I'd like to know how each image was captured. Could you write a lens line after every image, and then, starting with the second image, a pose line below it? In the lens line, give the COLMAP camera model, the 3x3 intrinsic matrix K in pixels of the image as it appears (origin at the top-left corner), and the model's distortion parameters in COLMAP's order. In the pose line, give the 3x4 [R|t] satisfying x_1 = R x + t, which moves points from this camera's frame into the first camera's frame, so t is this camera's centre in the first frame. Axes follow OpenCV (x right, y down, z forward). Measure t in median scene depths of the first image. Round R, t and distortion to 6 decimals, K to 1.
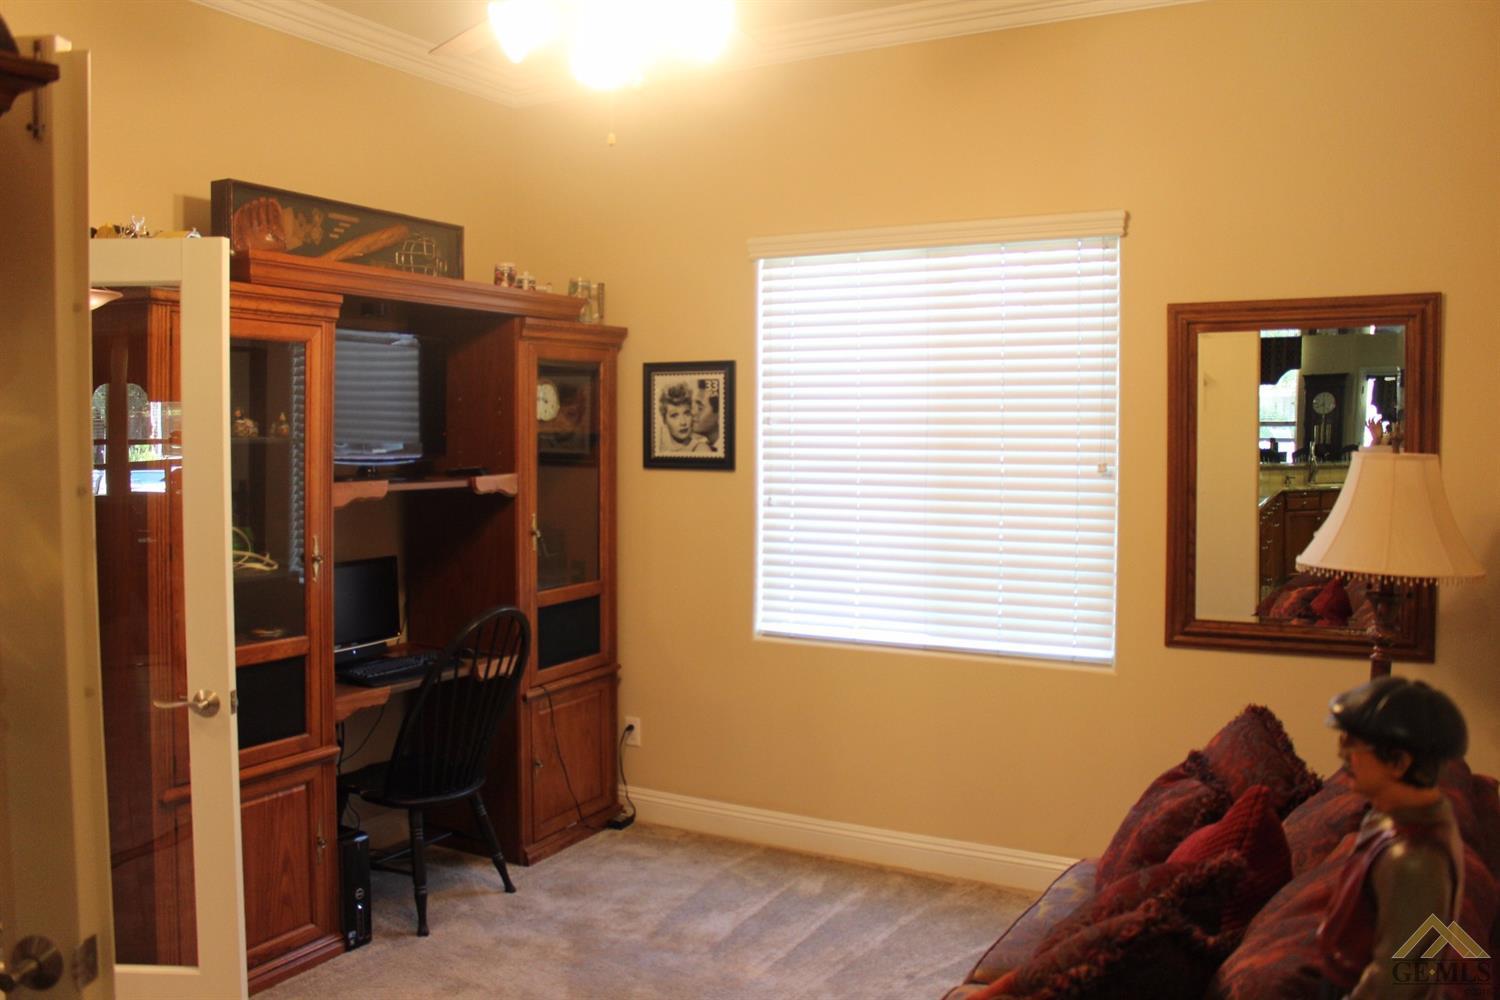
lens RADIAL K [[1334.3, 0, 749.6], [0, 1334.3, 493.8], [0, 0, 1]] dist [-0.010816, -0.002919]
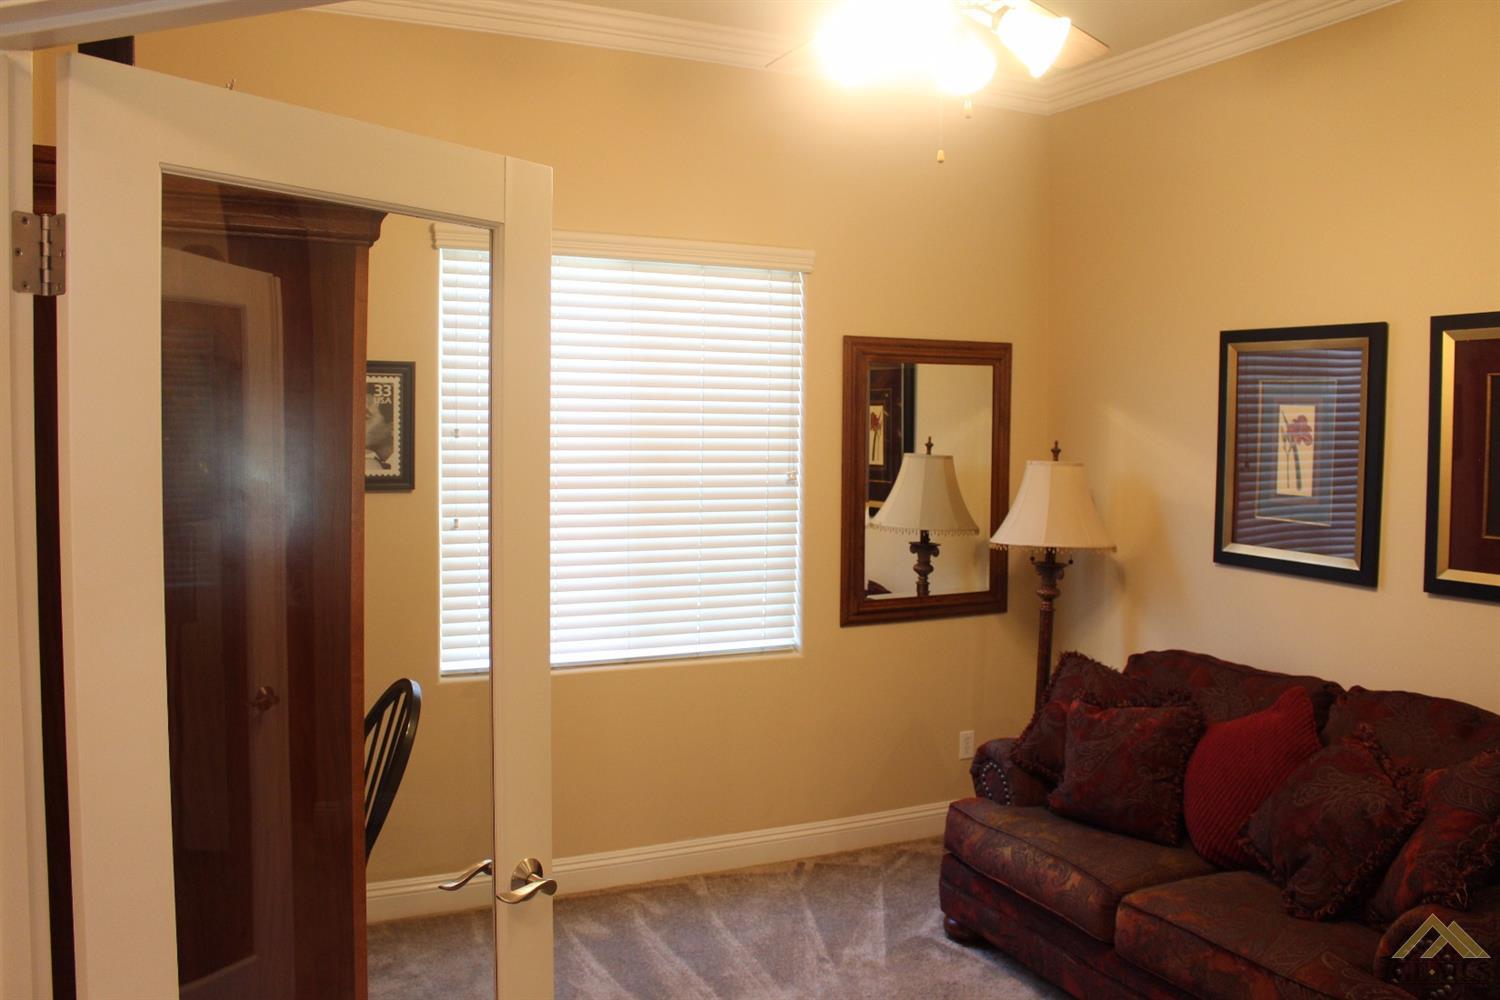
lens RADIAL K [[1334.3, 0, 748.9], [0, 1334.3, 502.8], [0, 0, 1]] dist [-0.010816, -0.002919]
pose [[0.569671, -0.042622, 0.820767, -0.642182], [0.033871, 0.999023, 0.028370, -0.028736], [-0.821174, 0.011639, 0.570559, 0.362128]]
